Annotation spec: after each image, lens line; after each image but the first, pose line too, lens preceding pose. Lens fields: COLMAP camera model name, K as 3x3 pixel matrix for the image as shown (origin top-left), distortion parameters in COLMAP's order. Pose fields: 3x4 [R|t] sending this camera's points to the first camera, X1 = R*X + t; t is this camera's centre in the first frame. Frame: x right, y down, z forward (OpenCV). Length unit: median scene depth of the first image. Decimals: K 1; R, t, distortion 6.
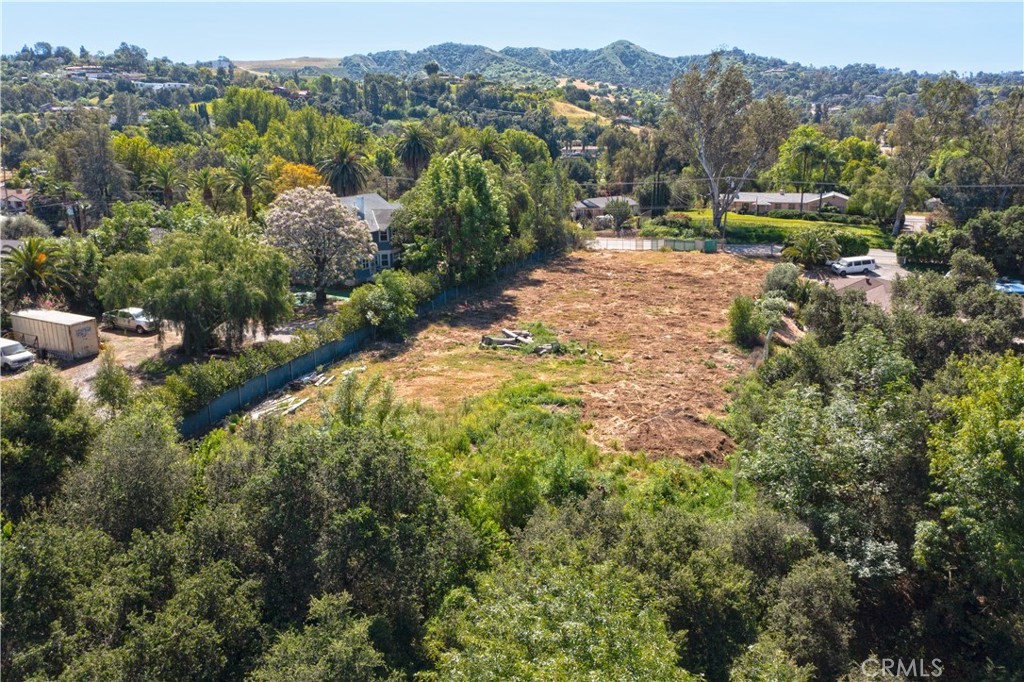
lens RADIAL K [[827.9, 0, 512.2], [0, 827.9, 340.0], [0, 0, 1]] dist [-0.003538, 0.001570]
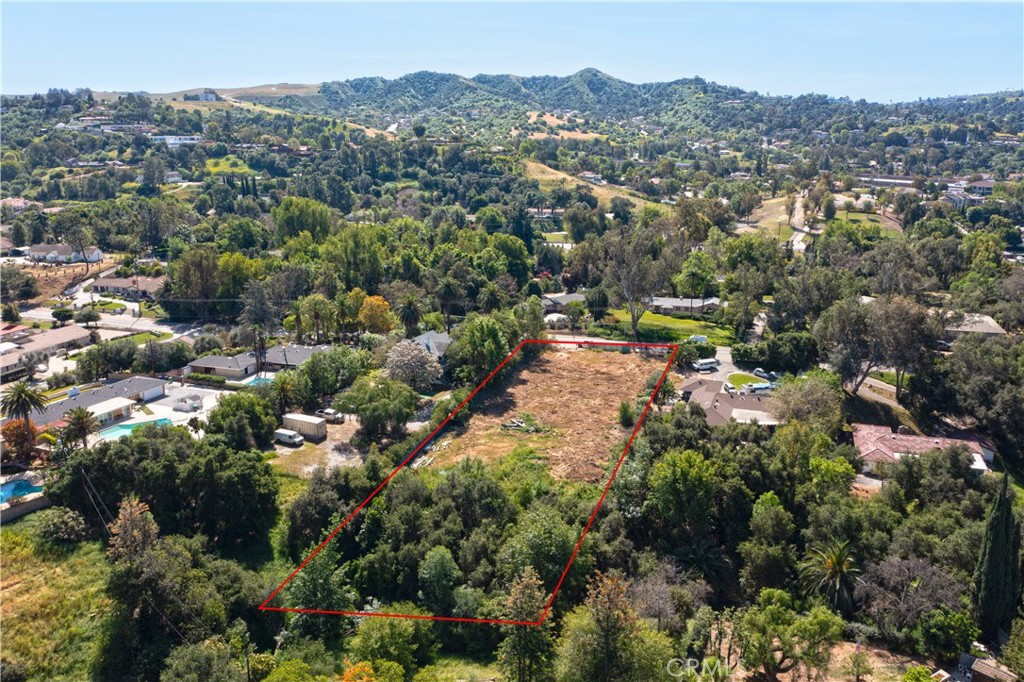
lens RADIAL K [[827.9, 0, 511.9], [0, 827.9, 342.5], [0, 0, 1]] dist [-0.003538, 0.001570]
pose [[0.999431, -0.009197, 0.032461, -0.019890], [0.009484, 0.999917, -0.008687, -0.050068], [-0.032379, 0.008990, 0.999435, -0.292805]]
